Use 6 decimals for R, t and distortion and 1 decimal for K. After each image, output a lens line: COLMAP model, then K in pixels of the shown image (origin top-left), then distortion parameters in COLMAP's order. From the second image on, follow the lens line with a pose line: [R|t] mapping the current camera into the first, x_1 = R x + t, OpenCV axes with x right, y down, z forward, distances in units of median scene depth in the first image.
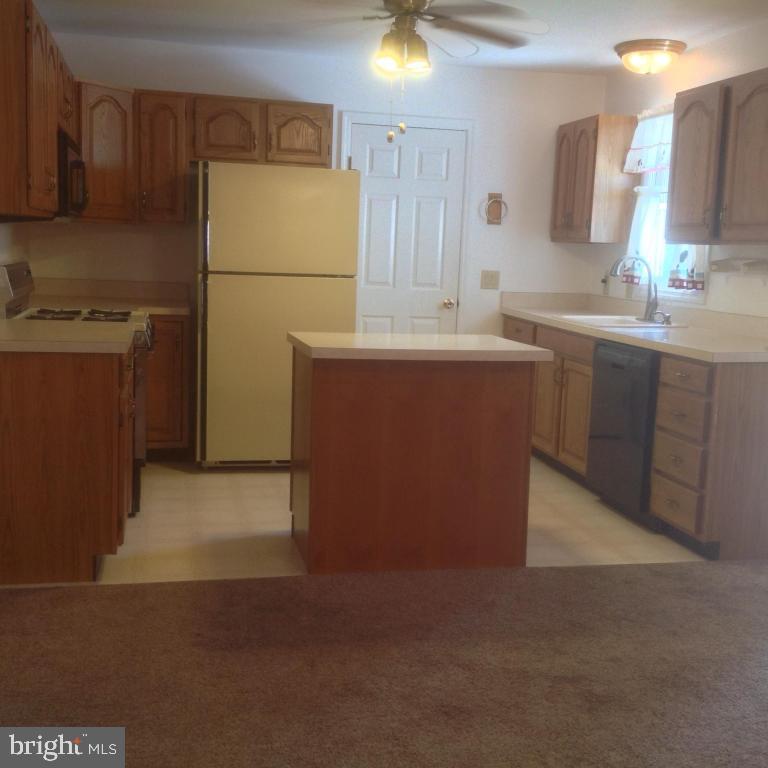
lens RADIAL K [[956.8, 0, 387.5], [0, 956.8, 380.1], [0, 0, 1]] dist [0.162477, -0.364777]
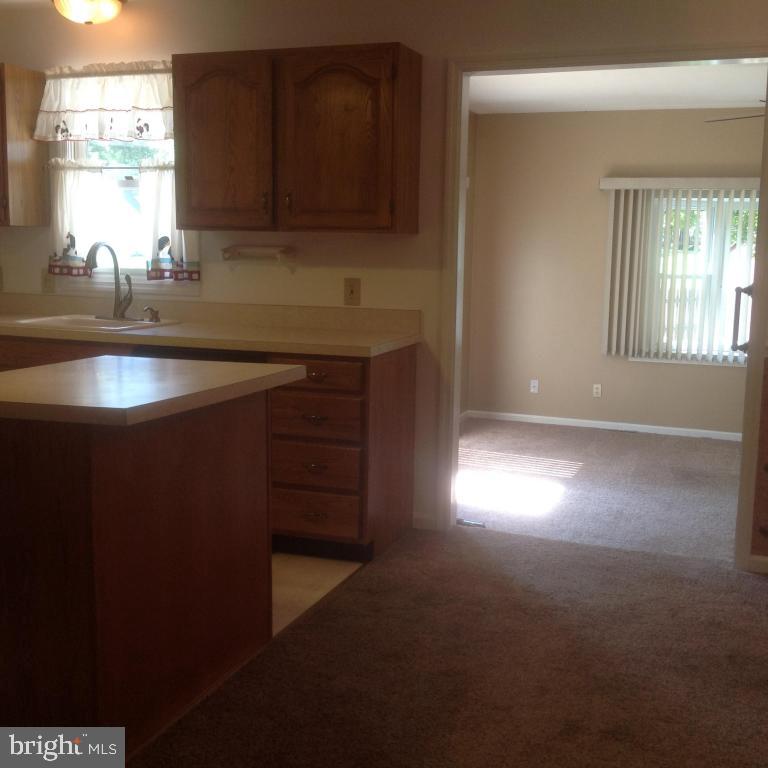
lens RADIAL K [[956.8, 0, 387.5], [0, 956.8, 380.1], [0, 0, 1]] dist [0.162477, -0.364777]
pose [[0.548590, -0.142859, 0.823796, -0.316145], [0.120264, 0.988531, 0.091339, -0.058424], [-0.827397, 0.048965, 0.559479, 0.334379]]
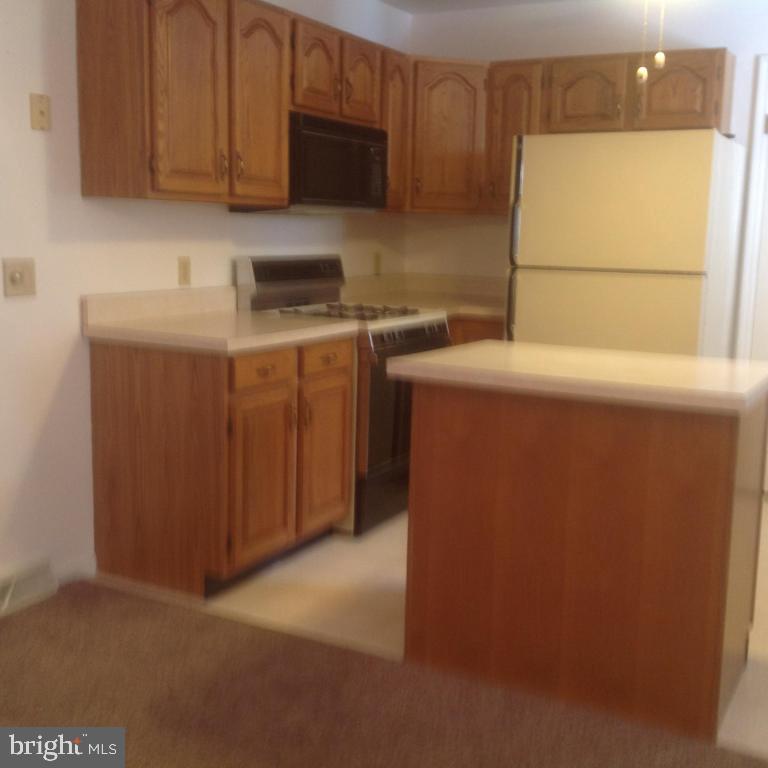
lens RADIAL K [[956.8, 0, 387.5], [0, 956.8, 380.1], [0, 0, 1]] dist [0.162477, -0.364777]
pose [[0.759583, 0.086327, -0.644656, 0.268982], [-0.087511, 0.995705, 0.030224, -0.026807], [0.644496, 0.033457, 0.763875, 0.268784]]
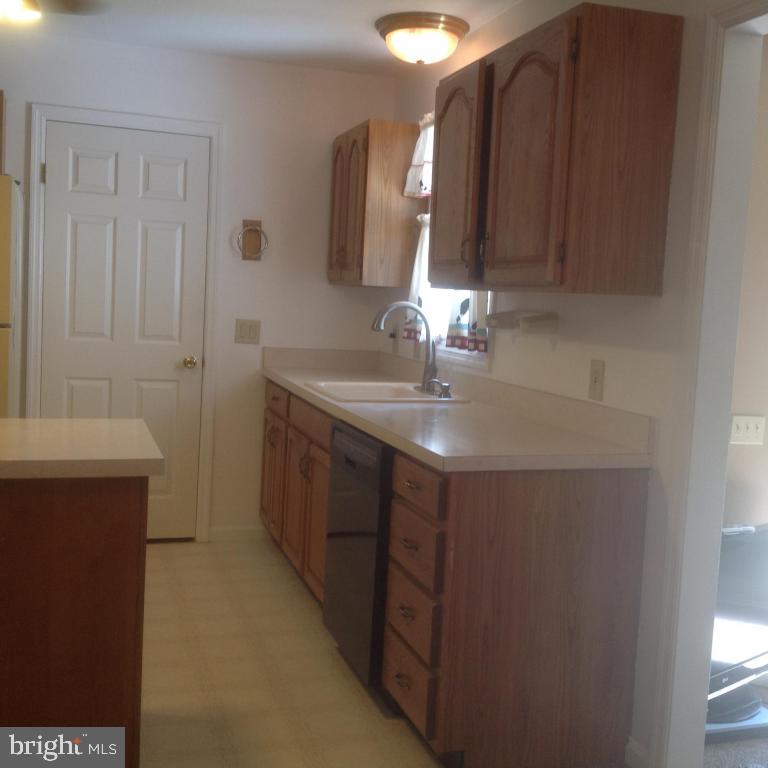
lens RADIAL K [[956.8, 0, 387.5], [0, 956.8, 380.1], [0, 0, 1]] dist [0.162477, -0.364777]
pose [[0.995949, 0.006354, 0.089692, 0.175476], [-0.002170, 0.998908, -0.046675, -0.035547], [-0.089891, 0.046292, 0.994875, 0.269064]]
